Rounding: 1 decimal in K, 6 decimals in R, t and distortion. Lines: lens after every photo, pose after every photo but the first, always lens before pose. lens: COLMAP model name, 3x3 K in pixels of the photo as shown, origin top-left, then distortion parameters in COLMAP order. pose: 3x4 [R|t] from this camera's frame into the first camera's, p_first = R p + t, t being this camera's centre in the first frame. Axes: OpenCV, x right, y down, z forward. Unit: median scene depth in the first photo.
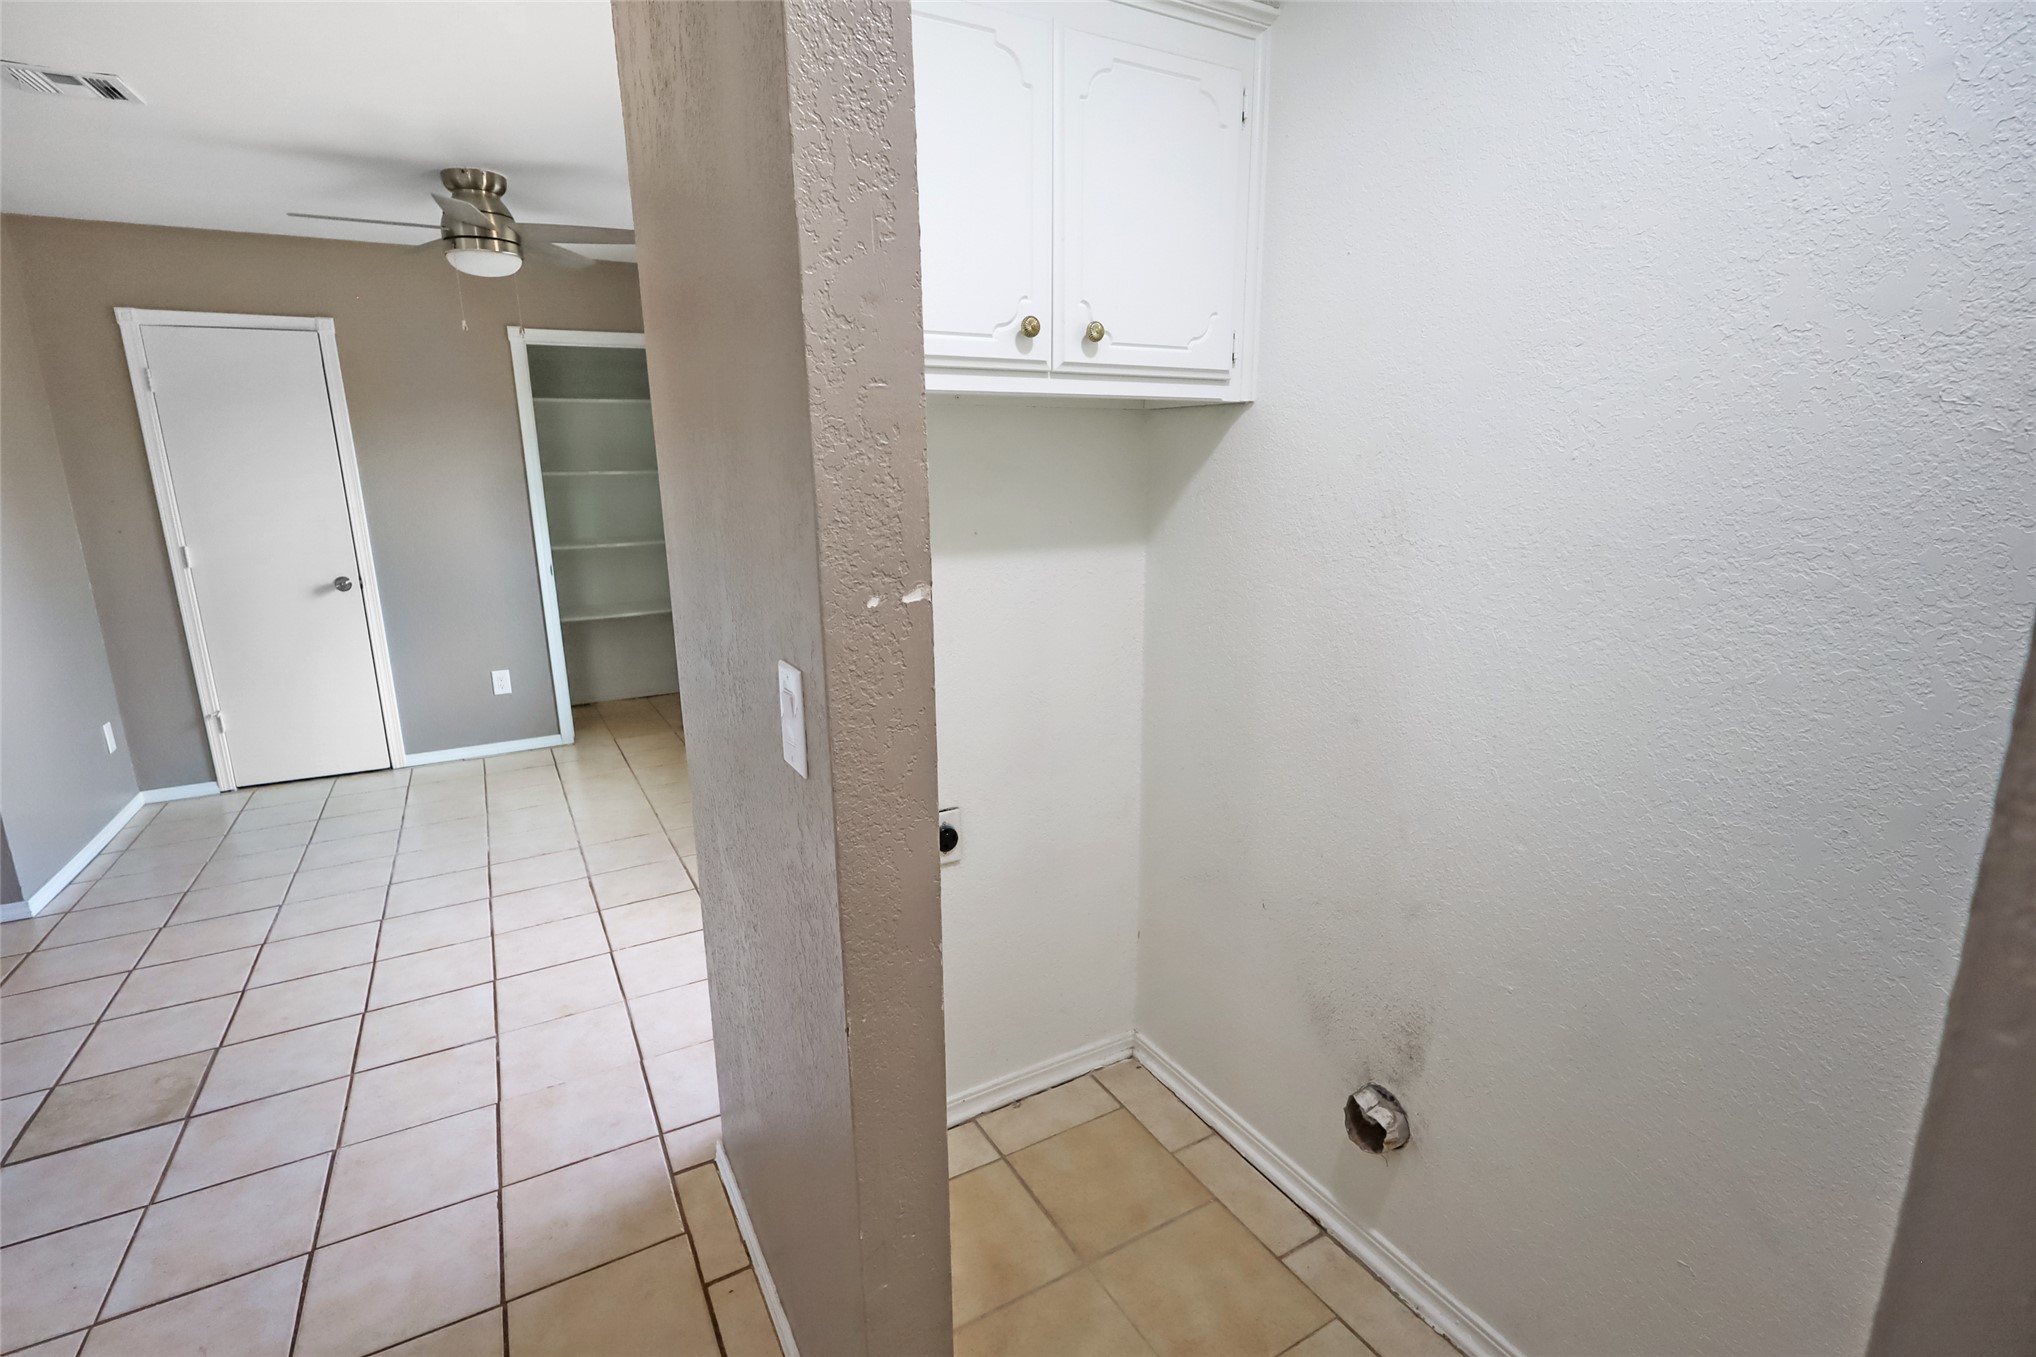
lens RADIAL K [[942.7, 0, 1024.3], [0, 942.7, 684.9], [0, 0, 1]] dist [-0.001786, -0.000924]
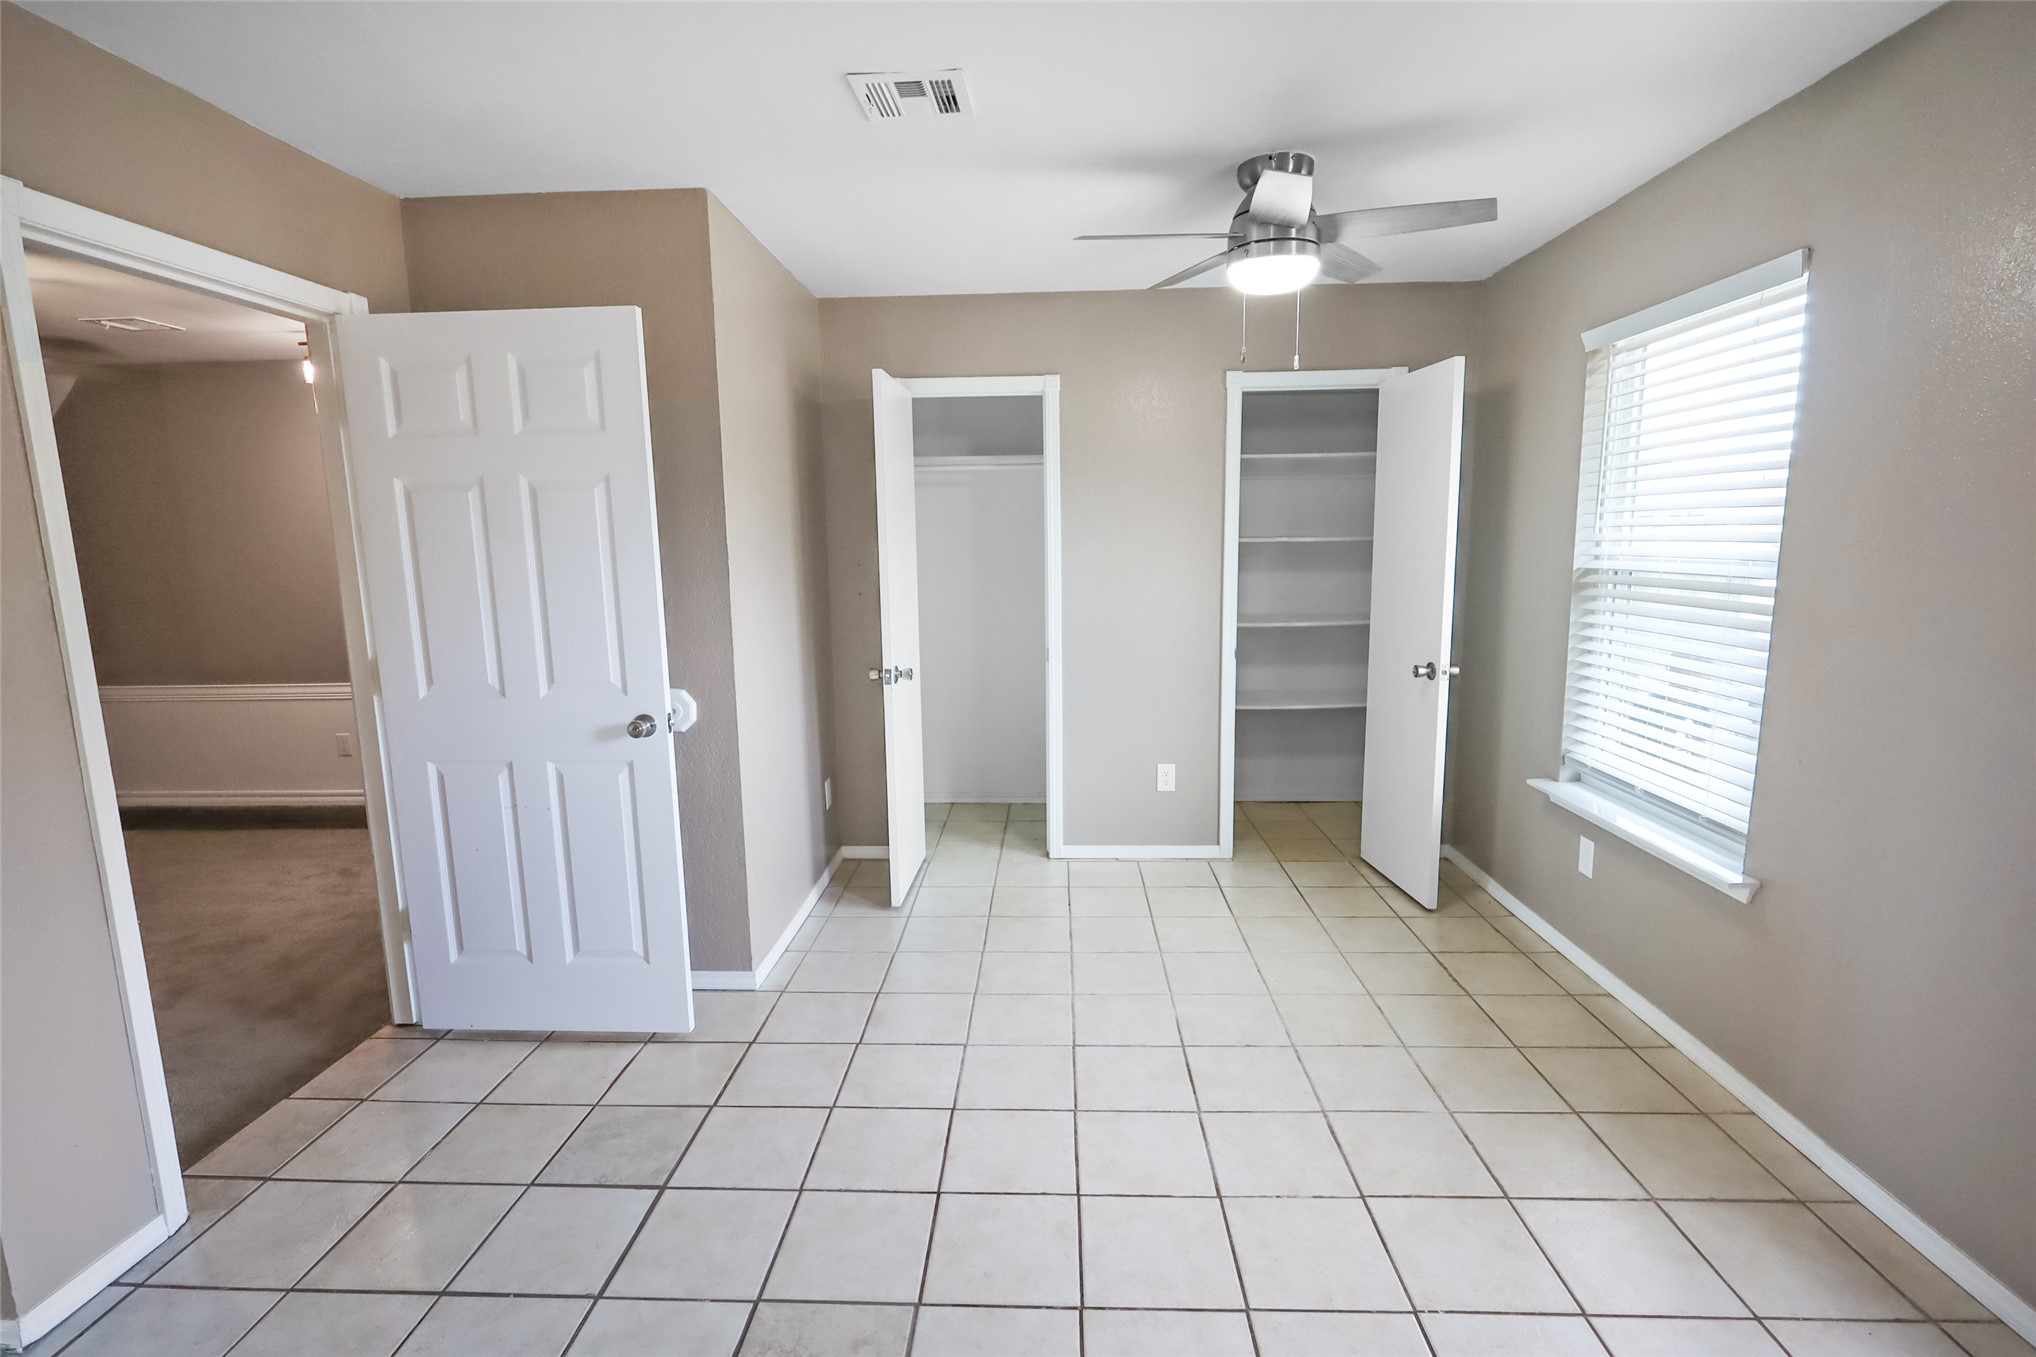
lens RADIAL K [[942.7, 0, 1018.4], [0, 942.7, 678.6], [0, 0, 1]] dist [-0.001786, -0.000924]
pose [[0.848563, 0.079052, -0.523156, -0.306518], [-0.116751, 0.992379, -0.039417, -0.058396], [0.516052, 0.094527, 0.851325, 0.251411]]
